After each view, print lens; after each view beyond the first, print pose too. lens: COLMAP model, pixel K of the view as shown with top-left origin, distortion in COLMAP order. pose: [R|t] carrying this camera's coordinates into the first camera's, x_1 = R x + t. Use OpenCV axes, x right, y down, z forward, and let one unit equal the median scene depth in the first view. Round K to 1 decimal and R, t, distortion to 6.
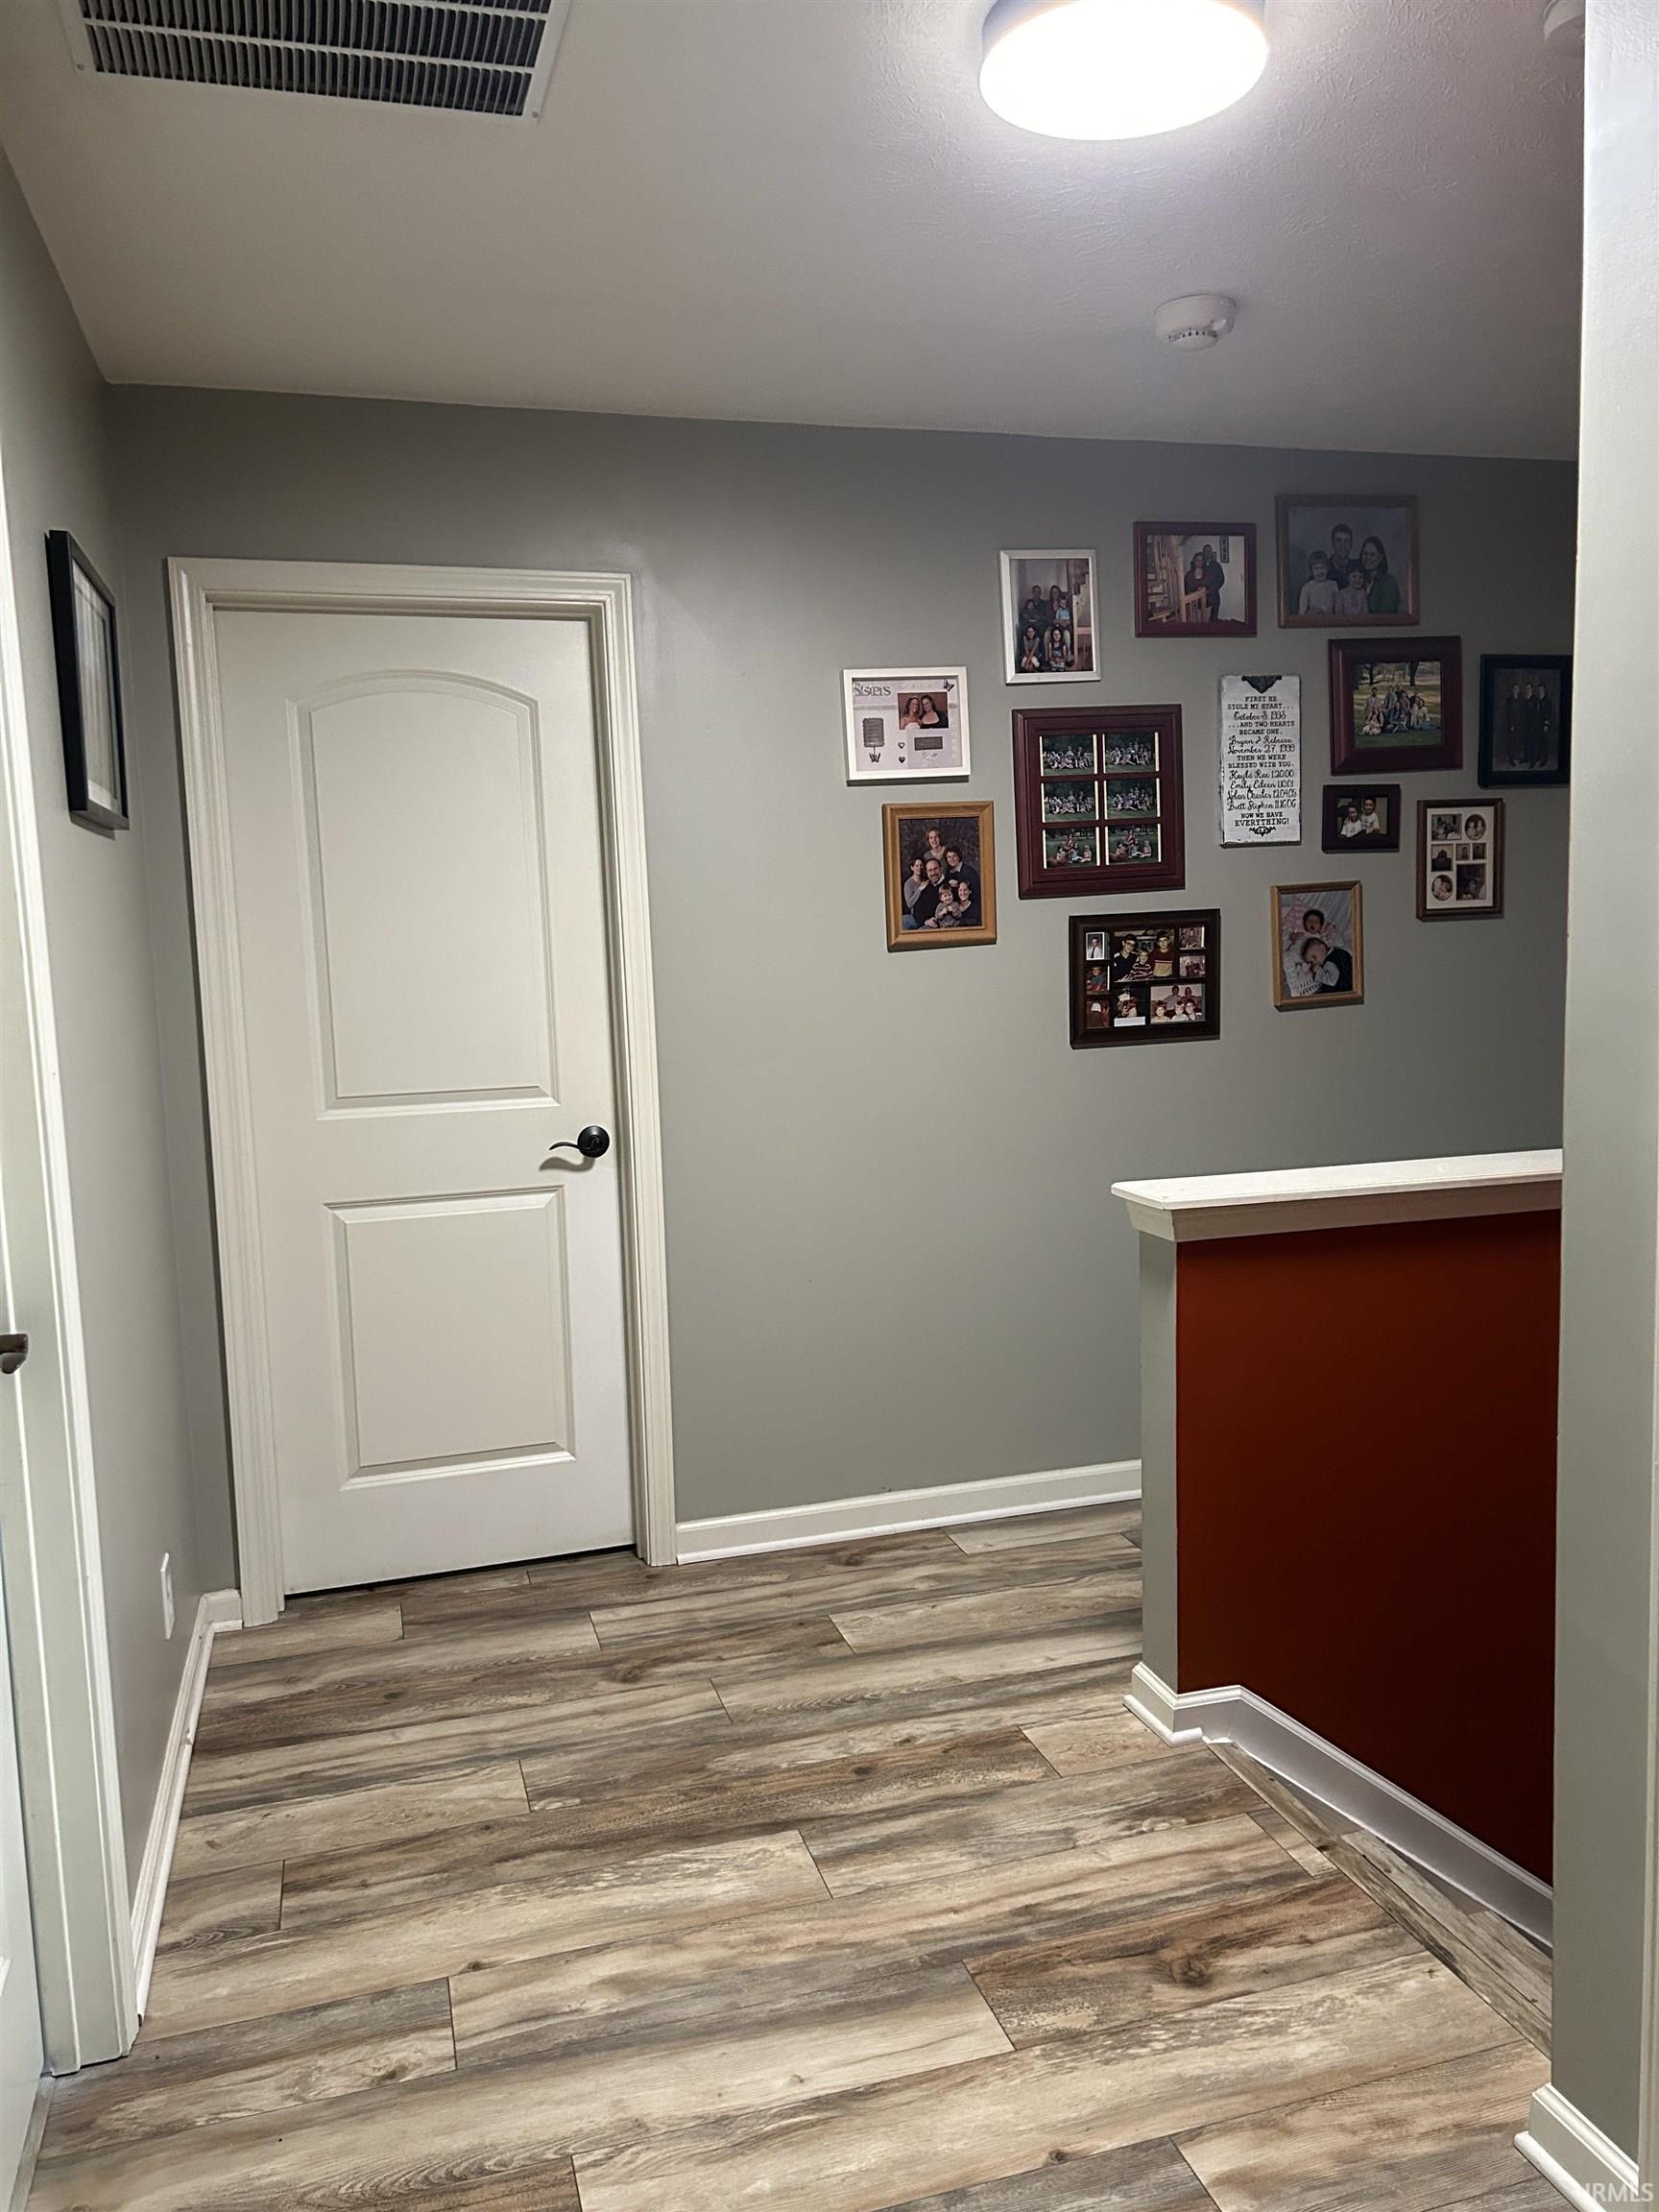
lens RADIAL K [[1655.0, 0, 822.5], [0, 1655.0, 1107.7], [0, 0, 1]] dist [0.048690, -0.045149]
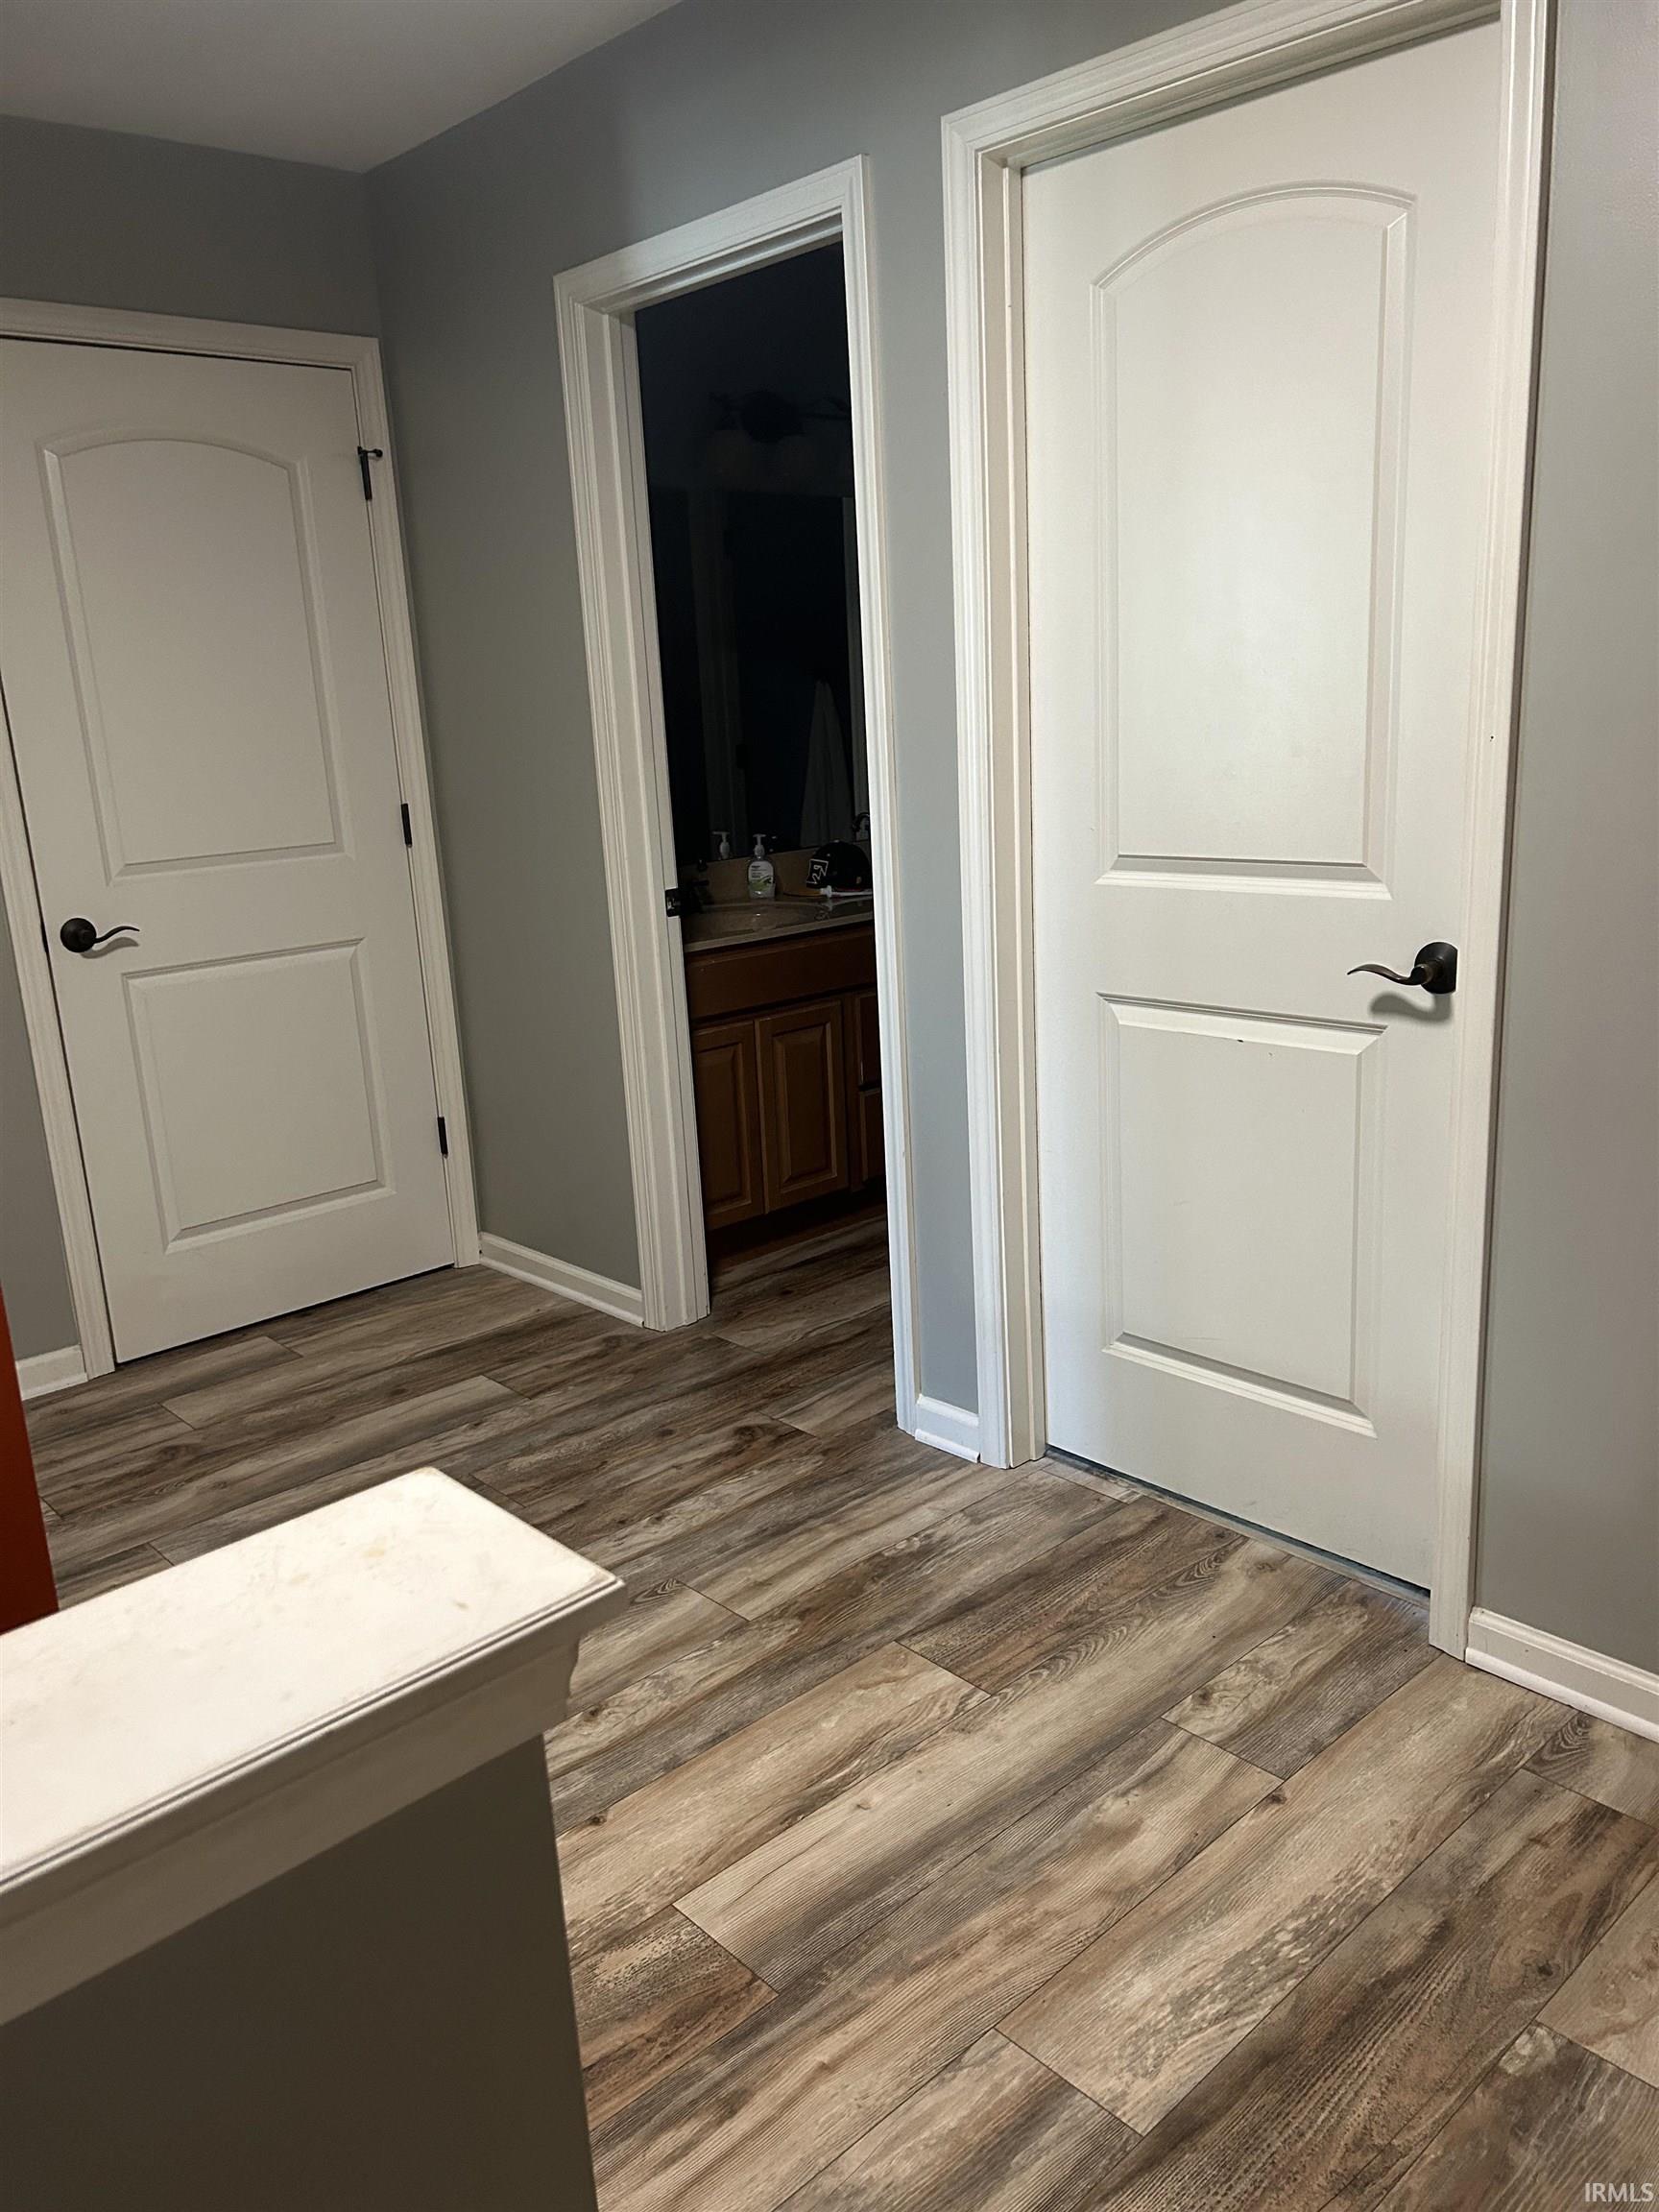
lens RADIAL K [[1655.0, 0, 814.6], [0, 1655.0, 1114.6], [0, 0, 1]] dist [0.048690, -0.045149]
pose [[-0.894619, 0.186808, -0.405906, 0.312493], [0.031404, 0.932454, 0.359922, -0.160151], [0.445725, 0.309246, -0.840057, 1.552690]]
